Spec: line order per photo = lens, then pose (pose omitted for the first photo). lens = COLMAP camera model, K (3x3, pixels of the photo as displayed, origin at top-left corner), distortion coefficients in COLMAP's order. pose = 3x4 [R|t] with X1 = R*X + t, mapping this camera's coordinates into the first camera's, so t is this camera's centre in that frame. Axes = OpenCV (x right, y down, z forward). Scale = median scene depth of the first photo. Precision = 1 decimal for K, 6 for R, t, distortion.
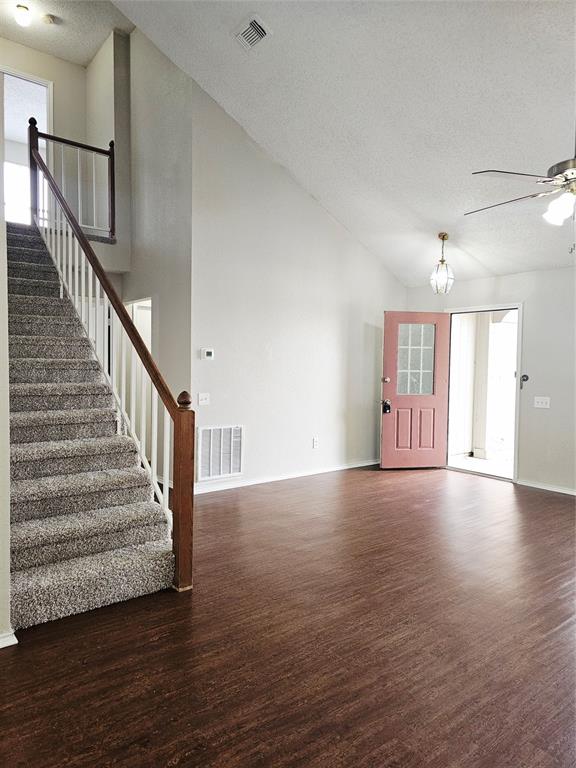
lens RADIAL K [[514.2, 0, 287.3], [0, 514.2, 385.6], [0, 0, 1]] dist [0.059892, -0.047294]
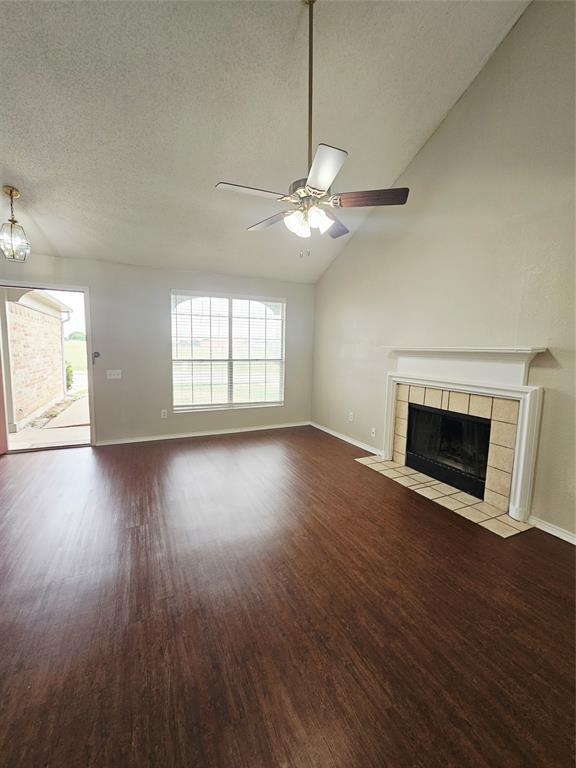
lens RADIAL K [[314.5, 0, 281.9], [0, 314.5, 381.9], [0, 0, 1]] dist [-0.000220, 0.001589]
pose [[0.244767, -0.117227, 0.962469, -0.123352], [0.029055, 0.993105, 0.113569, -0.022418], [-0.969146, 0.000167, 0.246486, 0.439591]]
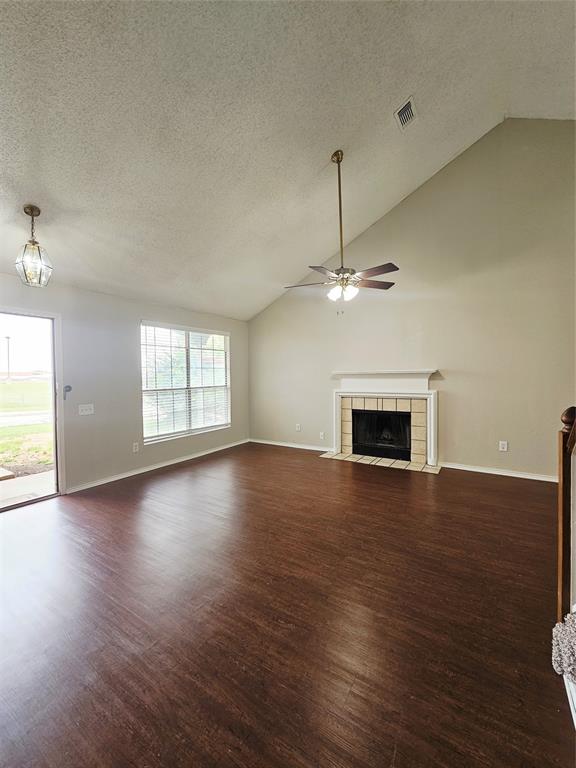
lens RADIAL K [[314.5, 0, 282.5], [0, 314.5, 384.8], [0, 0, 1]] dist [-0.000220, 0.001589]
pose [[-0.300208, -0.043160, 0.952897, -0.264373], [0.051466, 0.996788, 0.061363, -0.039411], [-0.952484, 0.067463, -0.297022, 0.798640]]
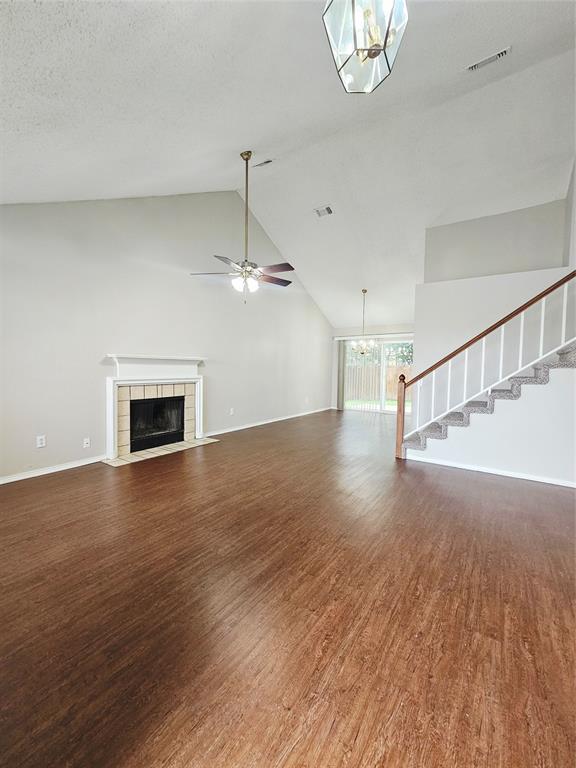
lens RADIAL K [[314.5, 0, 283.5], [0, 314.5, 380.7], [0, 0, 1]] dist [-0.000220, 0.001589]
pose [[-0.954941, -0.025439, -0.295703, 0.396701], [-0.052331, 0.995142, 0.083385, -0.033921], [0.292145, 0.095102, -0.951634, 1.169698]]
